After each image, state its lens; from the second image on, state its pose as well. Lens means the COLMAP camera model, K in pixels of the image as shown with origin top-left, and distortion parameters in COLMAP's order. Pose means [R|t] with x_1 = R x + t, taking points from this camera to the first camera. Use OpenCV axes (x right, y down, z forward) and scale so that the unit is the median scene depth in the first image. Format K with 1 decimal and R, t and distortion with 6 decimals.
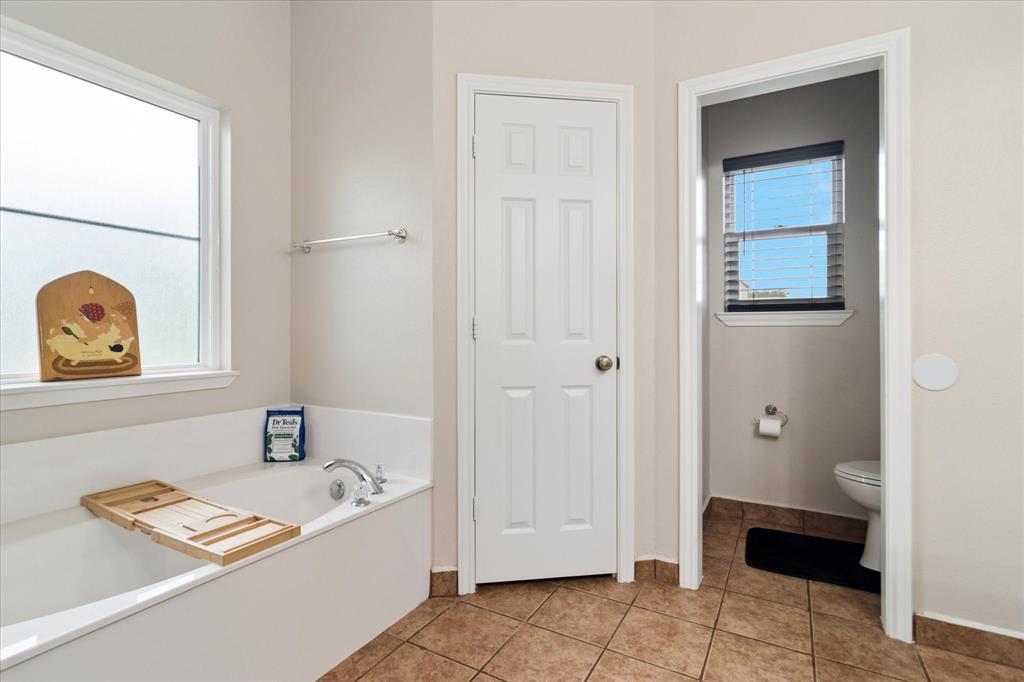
lens RADIAL K [[491.5, 0, 511.9], [0, 491.5, 333.4], [0, 0, 1]] dist [-0.004976, 0.000763]
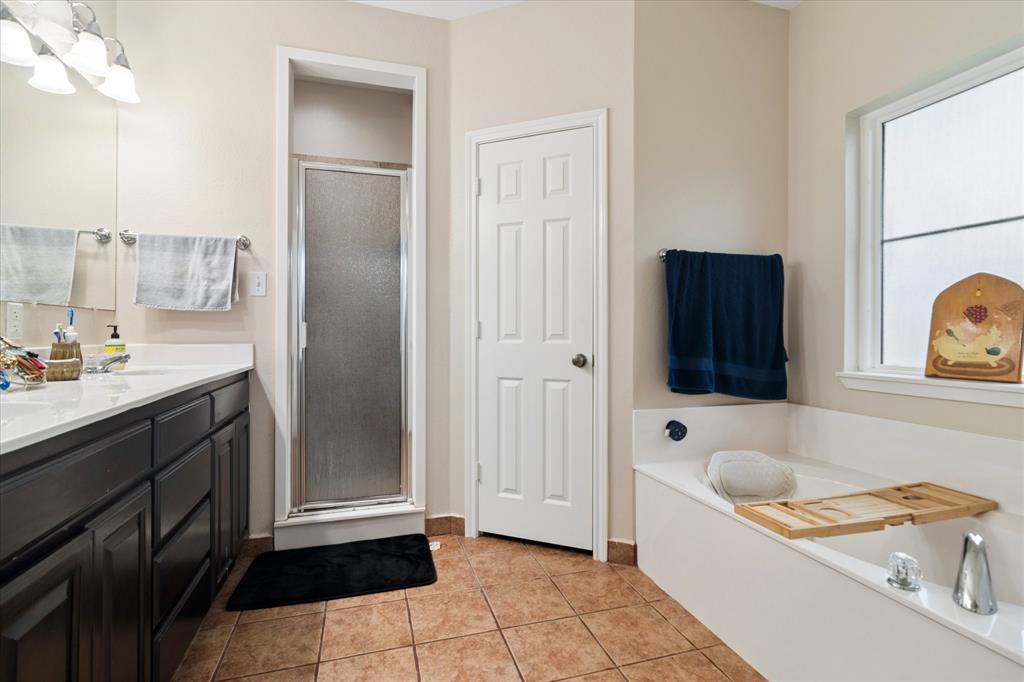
lens RADIAL K [[491.5, 0, 520.6], [0, 491.5, 337.6], [0, 0, 1]] dist [-0.004976, 0.000763]
pose [[-0.681846, 0.005017, -0.731479, 0.528169], [-0.008067, 0.999864, 0.014378, -0.002516], [0.731451, 0.015705, -0.681713, 1.027432]]
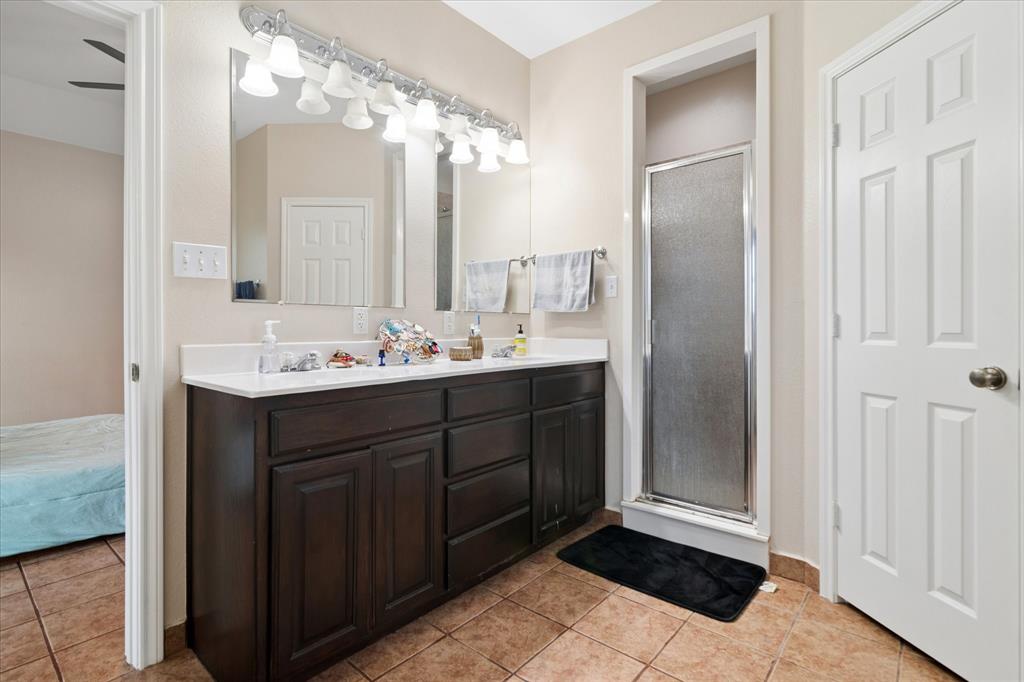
lens RADIAL K [[491.5, 0, 514.1], [0, 491.5, 331.4], [0, 0, 1]] dist [-0.004976, 0.000763]
pose [[-0.982991, -0.003145, 0.183628, 0.326460], [-0.000397, 0.999887, 0.015000, -0.004907], [-0.183655, 0.014672, -0.982881, 1.077196]]
